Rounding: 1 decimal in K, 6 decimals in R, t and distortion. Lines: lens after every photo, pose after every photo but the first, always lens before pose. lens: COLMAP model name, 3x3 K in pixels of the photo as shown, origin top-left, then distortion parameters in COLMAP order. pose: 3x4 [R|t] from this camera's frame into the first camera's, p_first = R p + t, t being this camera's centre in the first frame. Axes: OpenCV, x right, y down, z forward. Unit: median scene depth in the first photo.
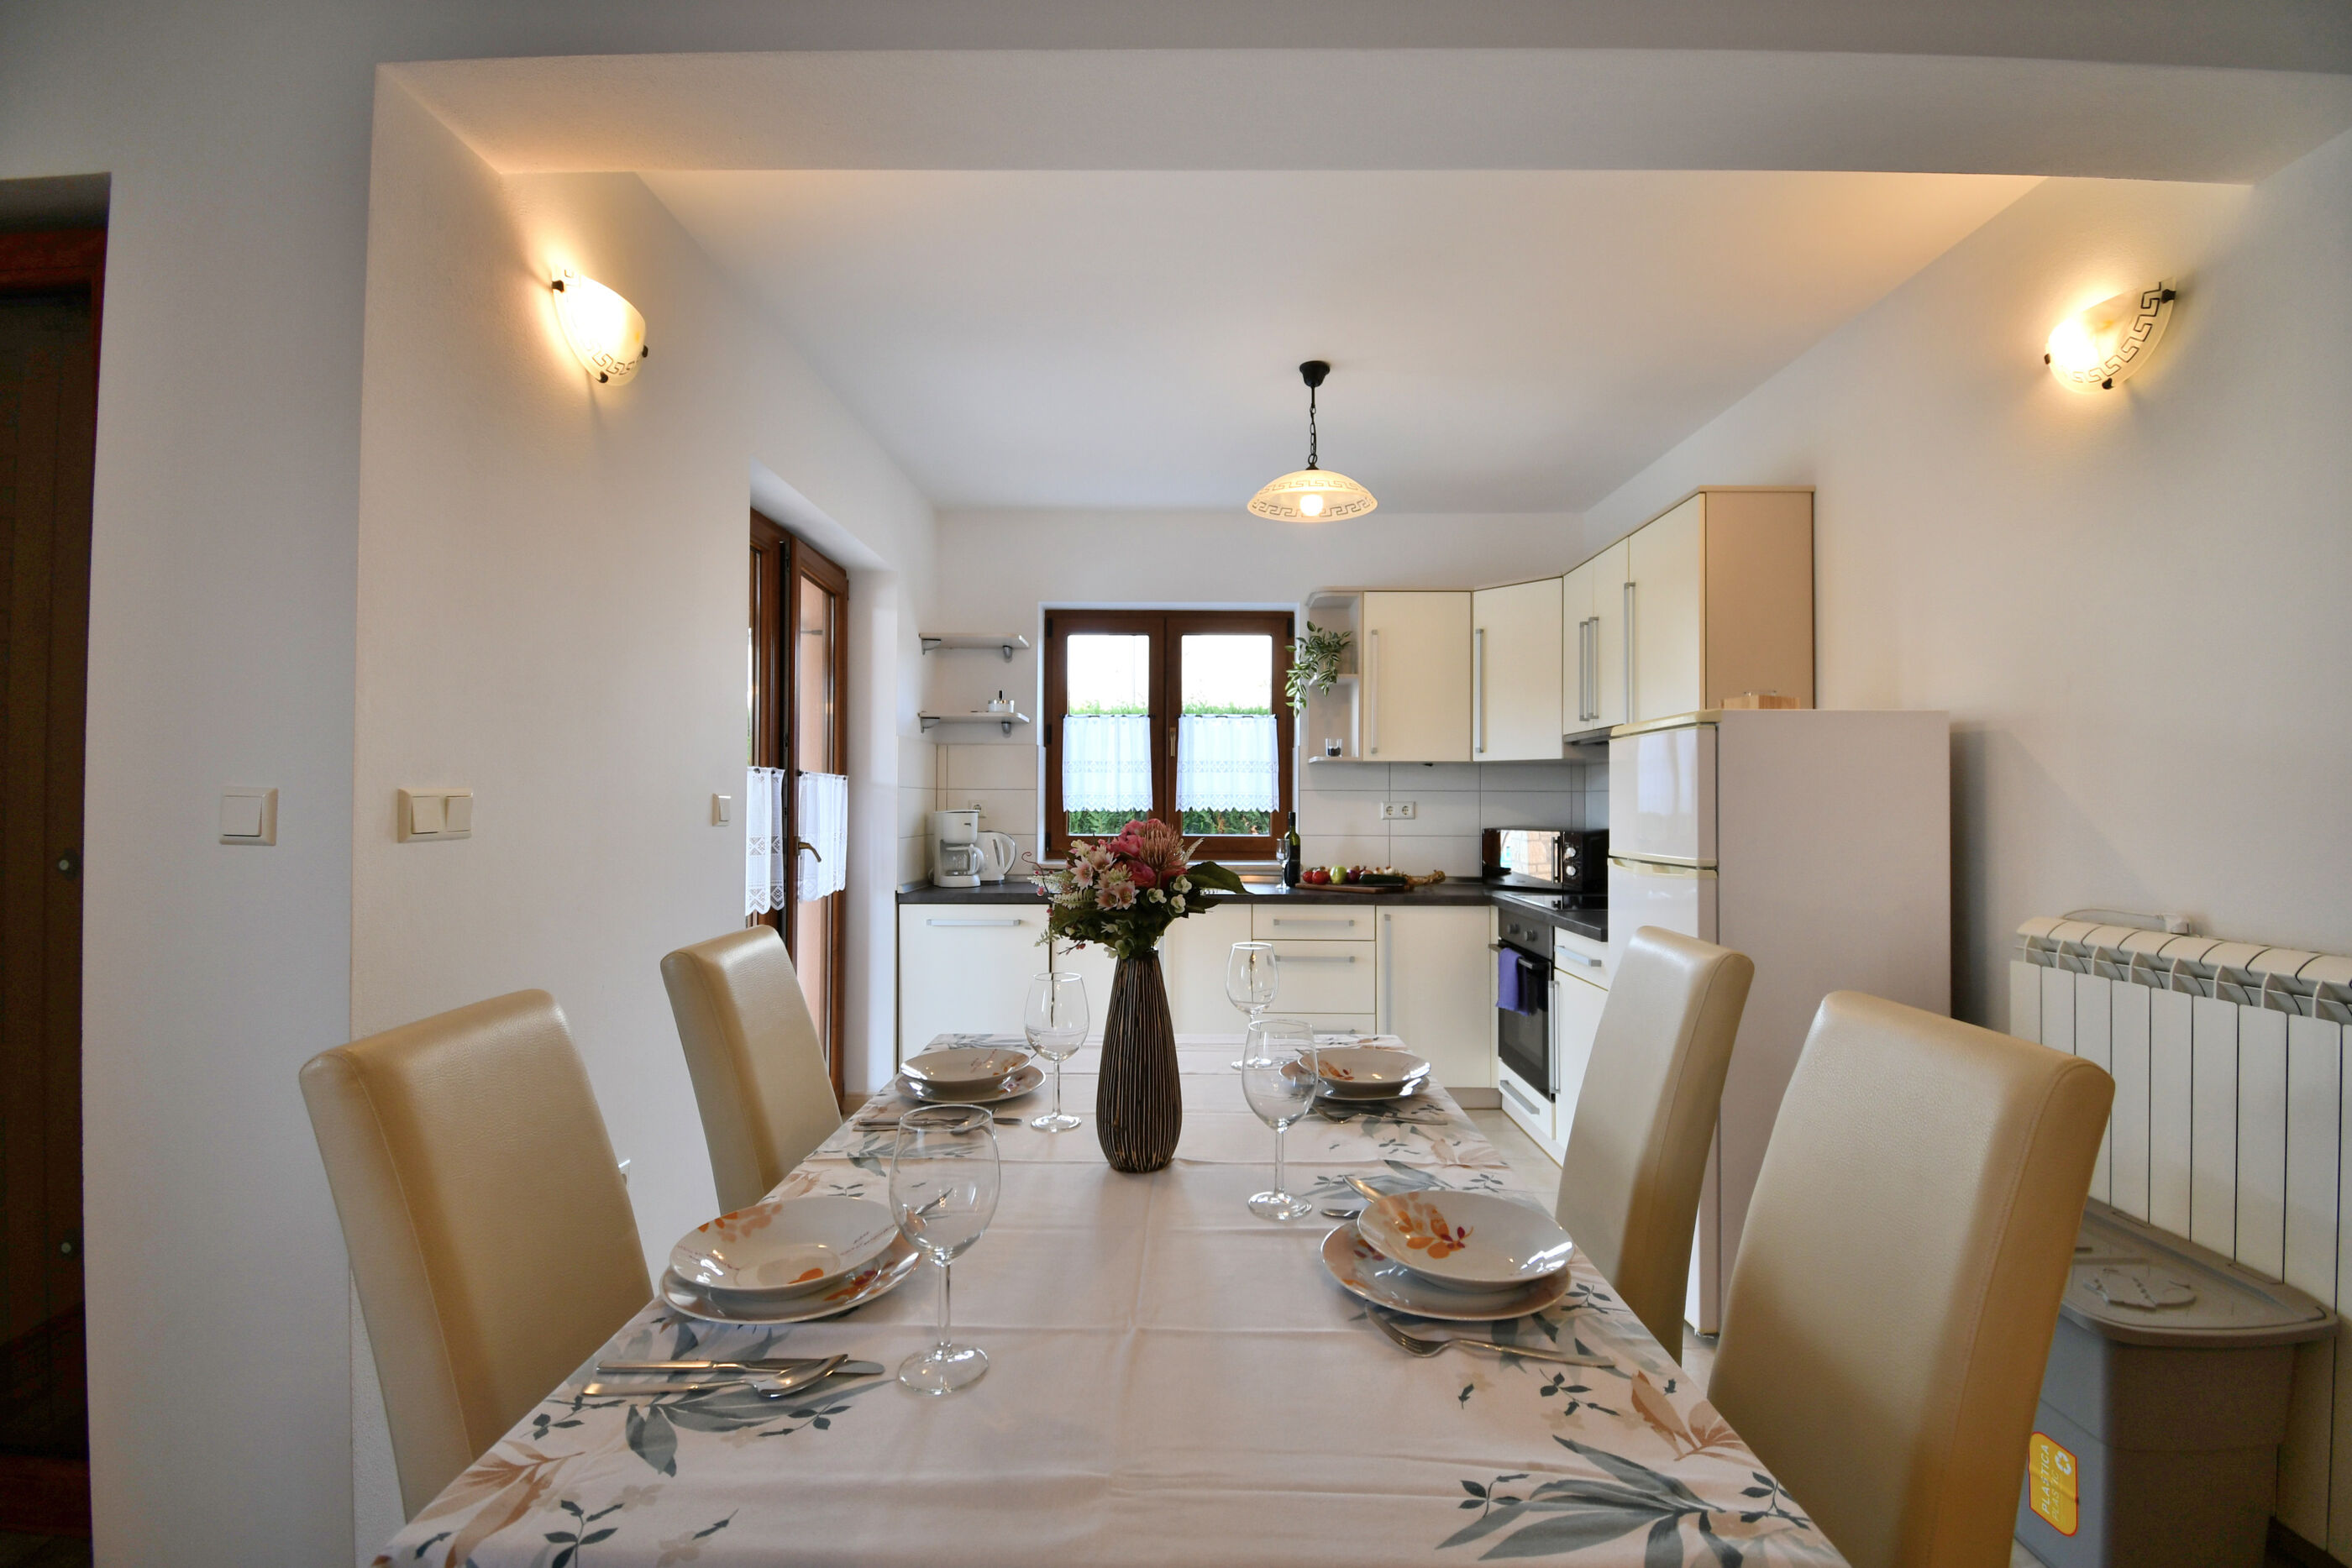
lens RADIAL K [[1025.5, 0, 1180.7], [0, 1025.5, 791.9], [0, 0, 1]] dist [0.013897, -0.020322]
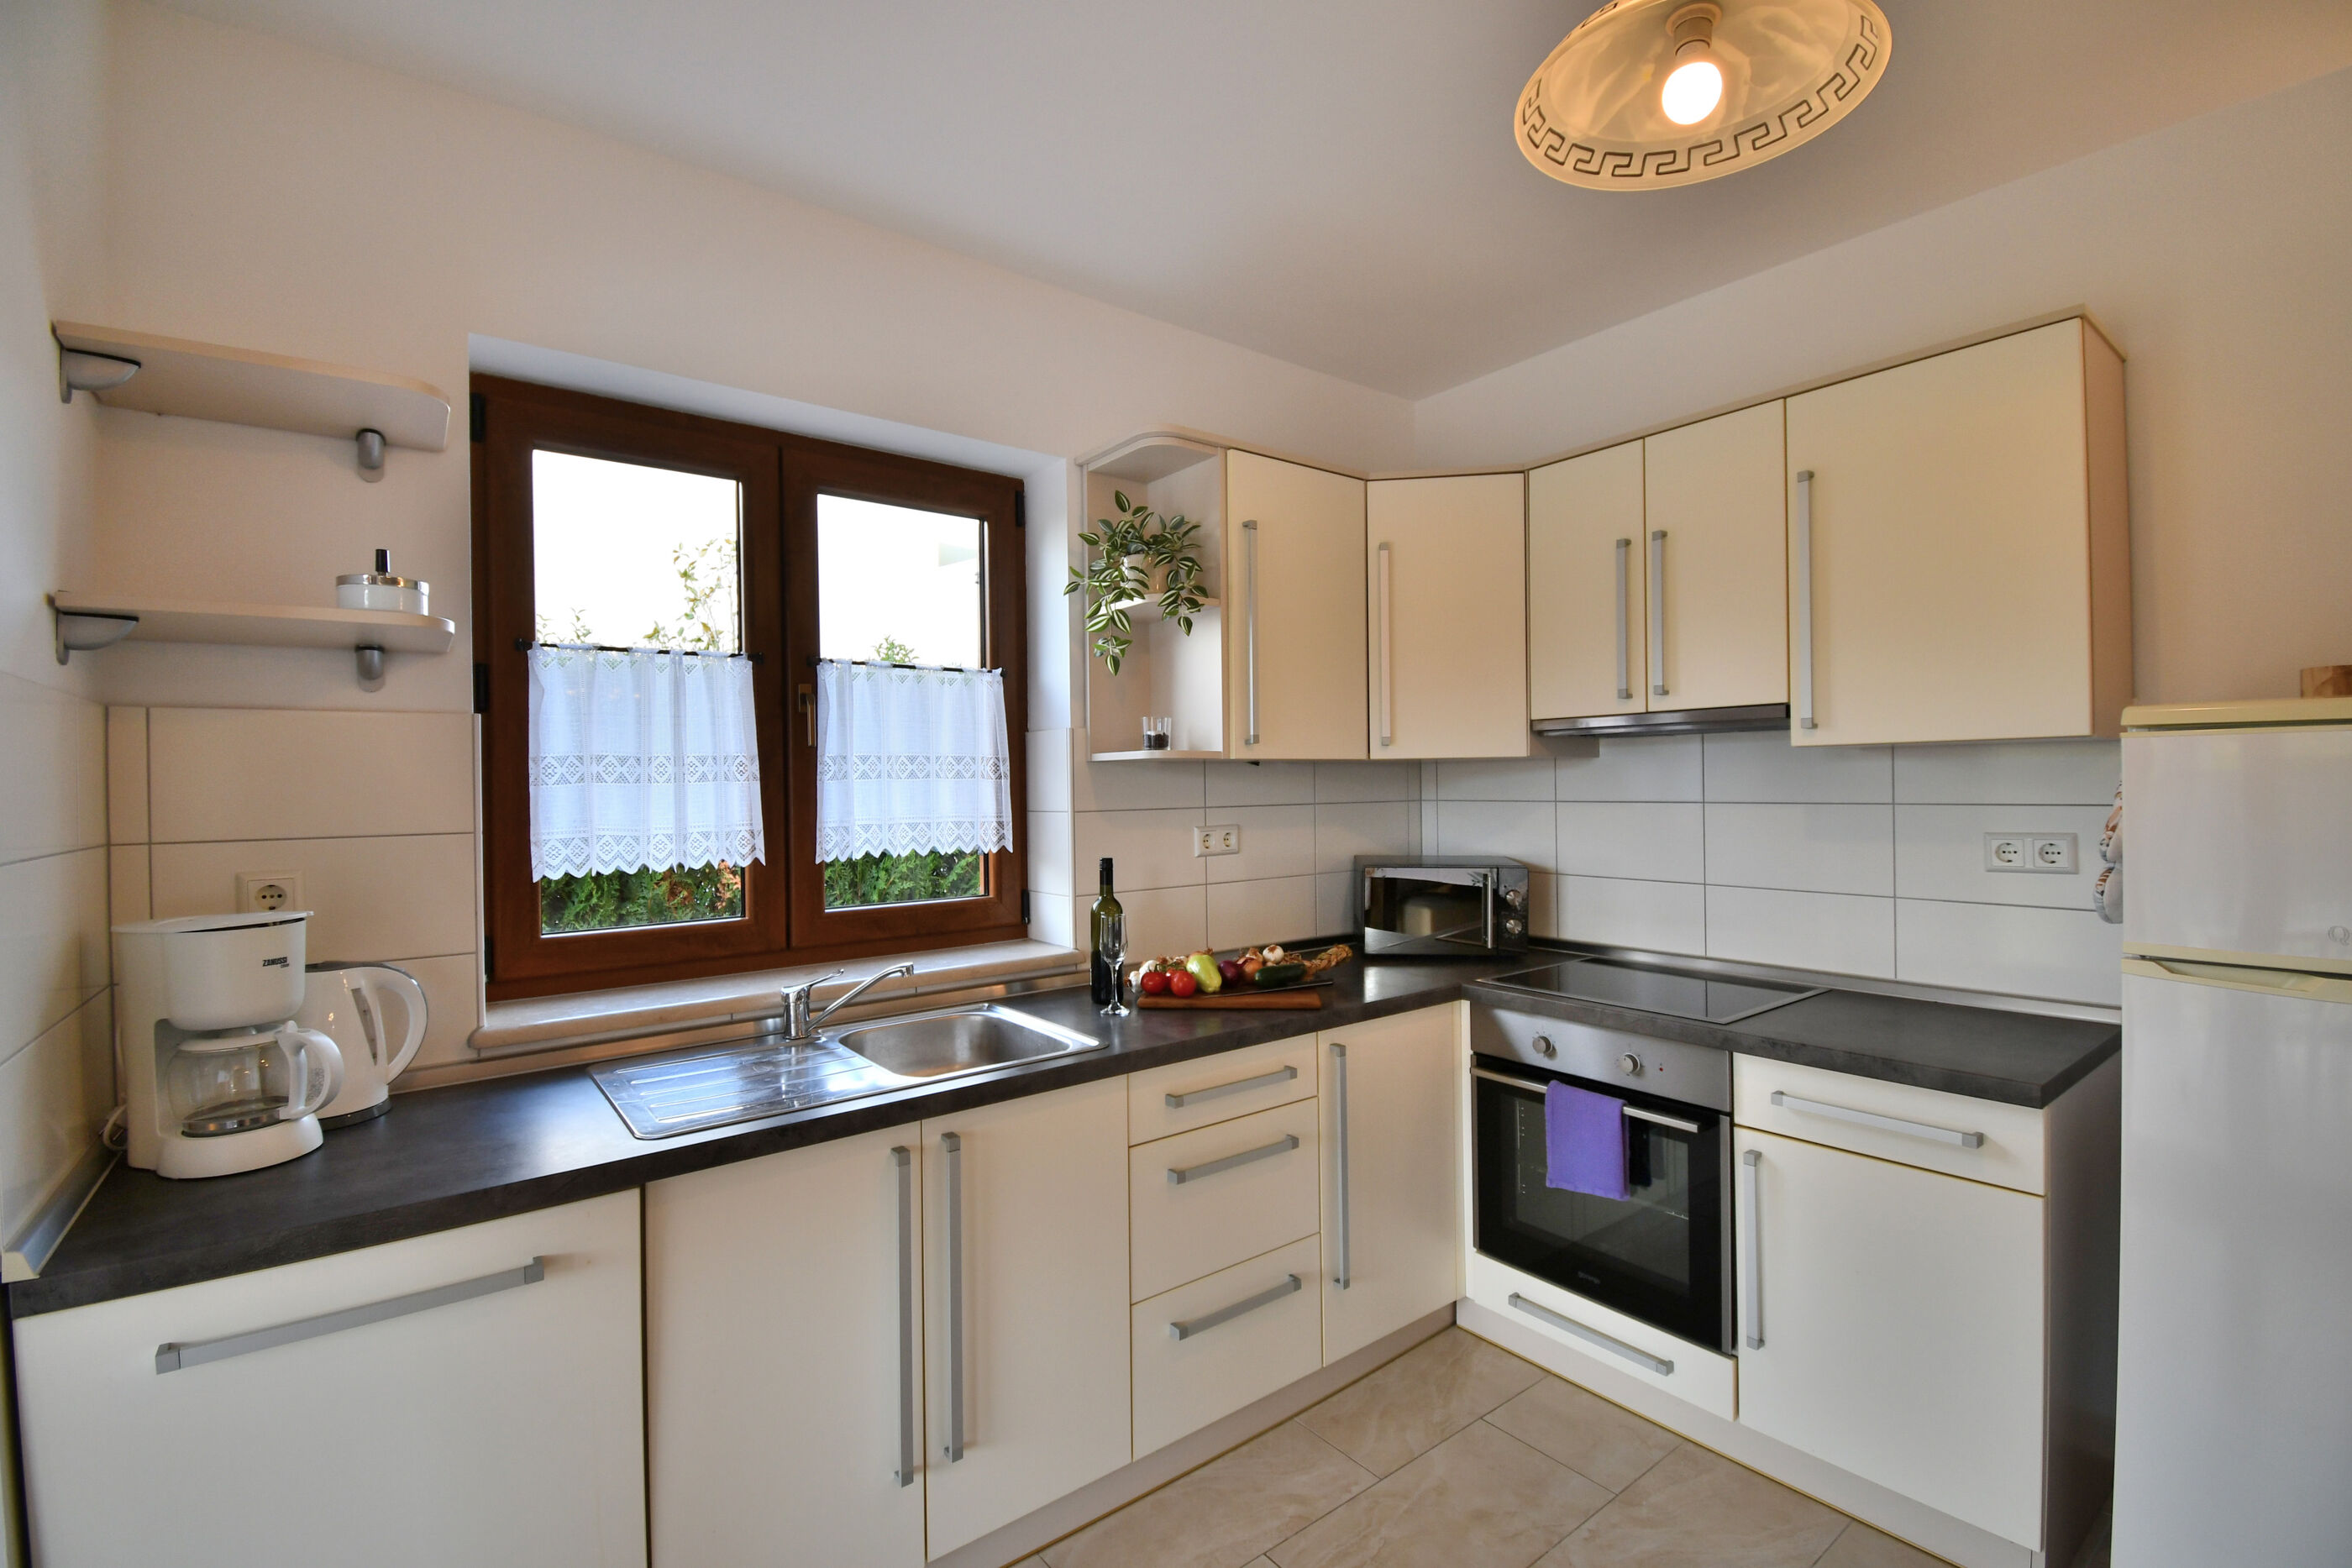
lens RADIAL K [[1025.5, 0, 1177.6], [0, 1025.5, 781.1], [0, 0, 1]] dist [0.013897, -0.020322]
pose [[0.787439, -0.013670, 0.616241, -0.178256], [0.011500, 0.999906, 0.007487, -0.022047], [-0.616285, 0.001191, 0.787522, 0.571625]]
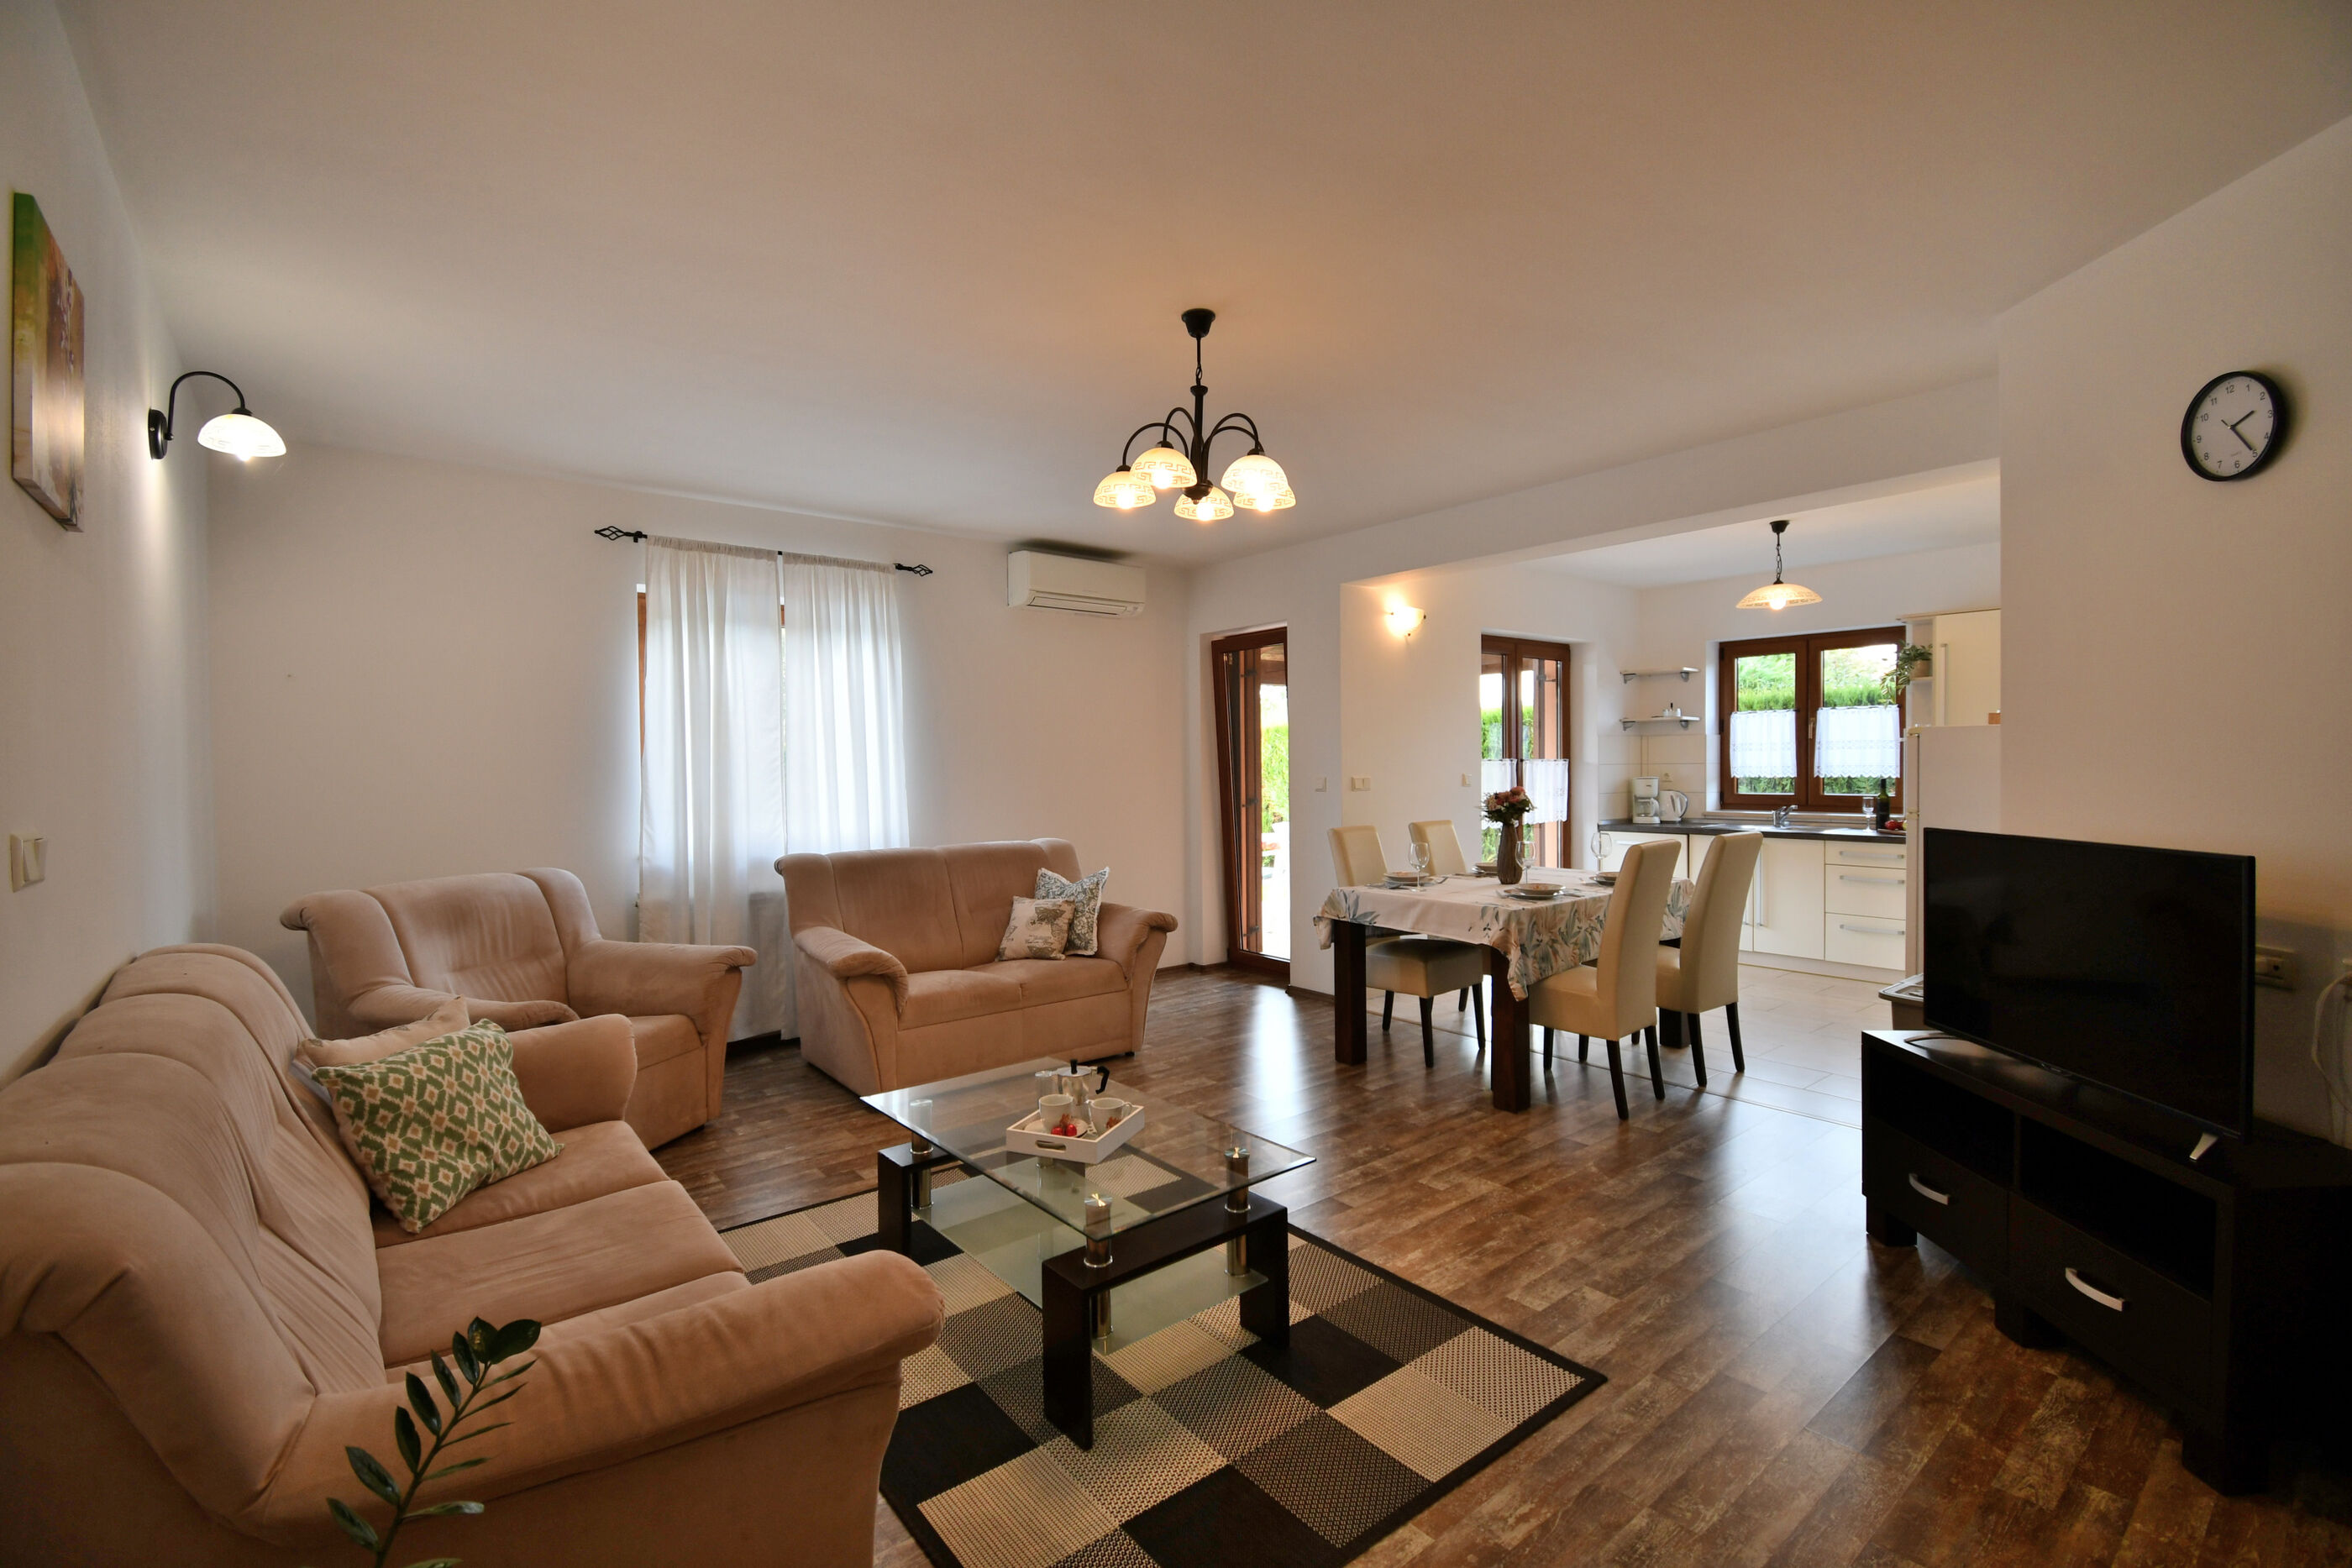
lens RADIAL K [[1025.5, 0, 1176.8], [0, 1025.5, 783.7], [0, 0, 1]] dist [0.013897, -0.020322]
pose [[0.636596, 0.004473, -0.771184, 0.570133], [0.021488, 0.999492, 0.023535, -0.026464], [0.770898, -0.031553, 0.636177, -0.621195]]
